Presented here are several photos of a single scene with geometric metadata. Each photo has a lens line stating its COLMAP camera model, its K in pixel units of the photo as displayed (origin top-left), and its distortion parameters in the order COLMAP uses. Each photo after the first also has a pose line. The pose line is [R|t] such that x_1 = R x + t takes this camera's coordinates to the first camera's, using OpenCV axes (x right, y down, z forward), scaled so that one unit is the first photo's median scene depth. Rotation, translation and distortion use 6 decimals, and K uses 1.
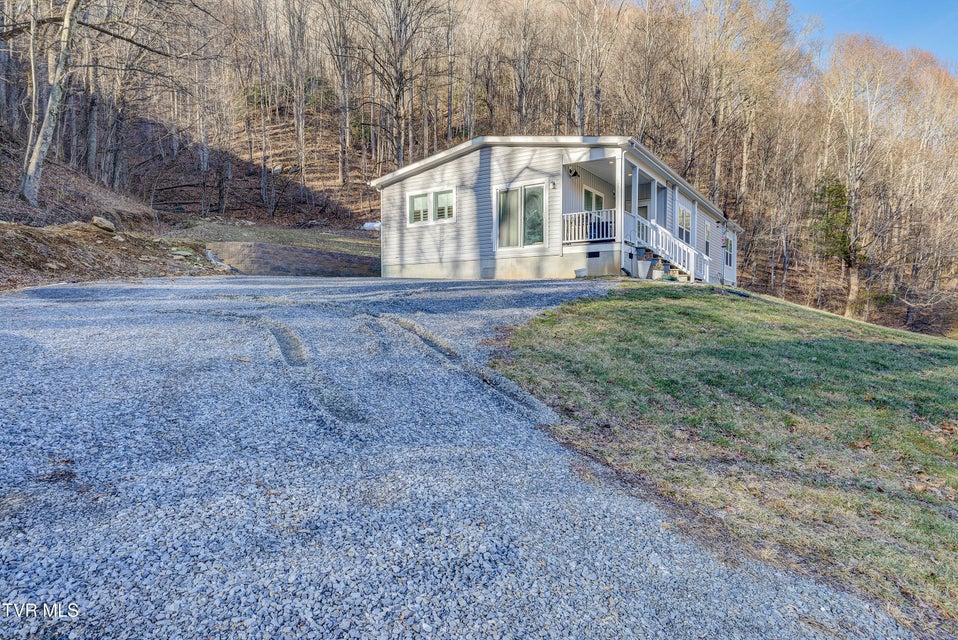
lens RADIAL K [[572.5, 0, 480.5], [0, 572.5, 321.3], [0, 0, 1]] dist [0.015361, 0.000175]
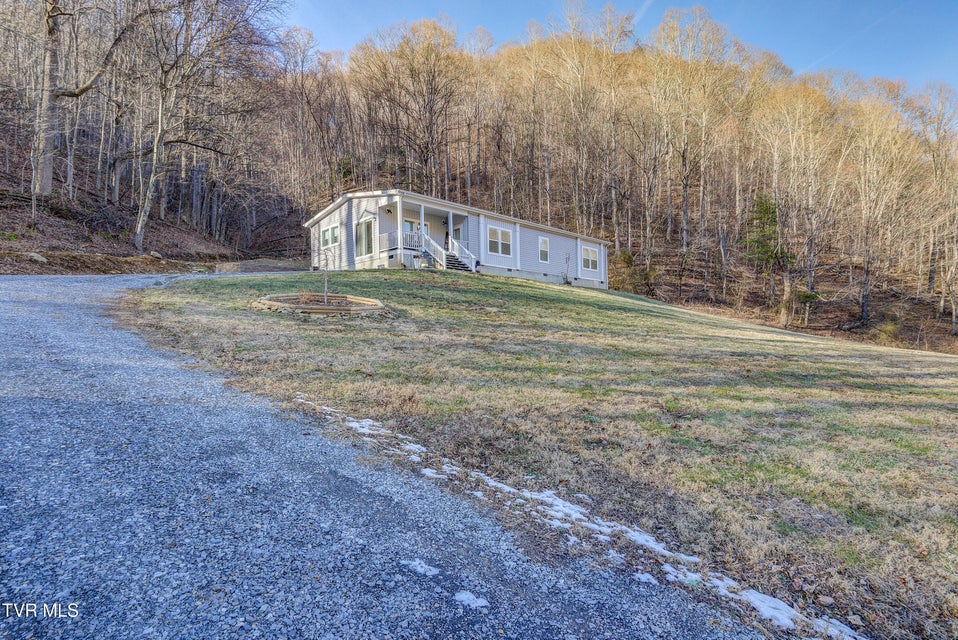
lens RADIAL K [[499.1, 0, 470.7], [0, 499.1, 317.0], [0, 0, 1]] dist [-0.002415, 0.004674]
pose [[0.981151, -0.028633, -0.191109, 0.652390], [0.018264, 0.998275, -0.055801, 0.140914], [0.192377, 0.051259, 0.979982, -0.391990]]
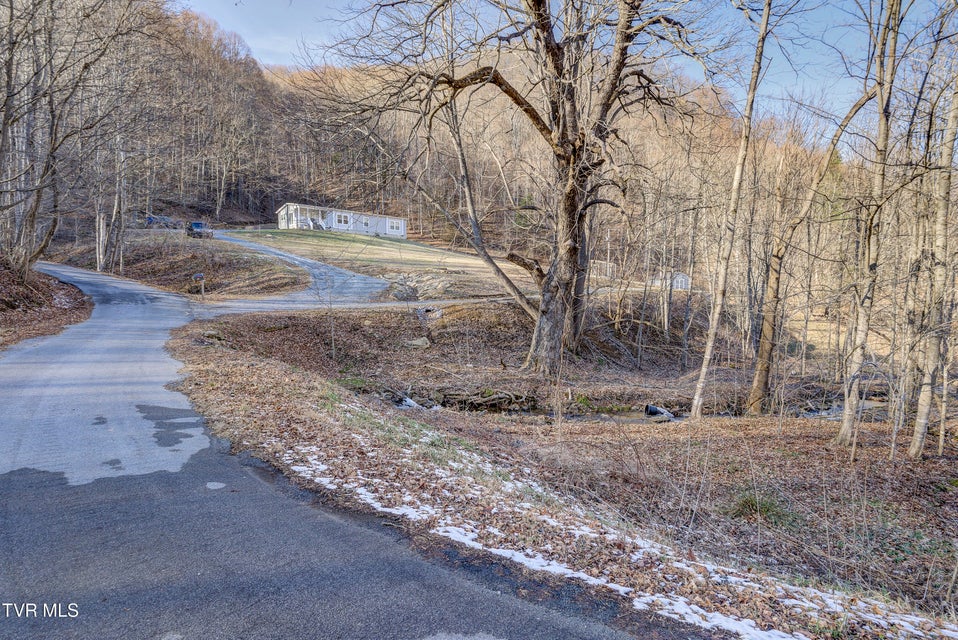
lens RADIAL K [[499.1, 0, 478.2], [0, 499.1, 321.7], [0, 0, 1]] dist [-0.002415, 0.004674]
pose [[0.965978, 0.012580, -0.258320, 2.869551], [-0.003795, 0.999398, 0.034479, 0.588043], [0.258598, -0.032326, 0.965444, -2.958446]]
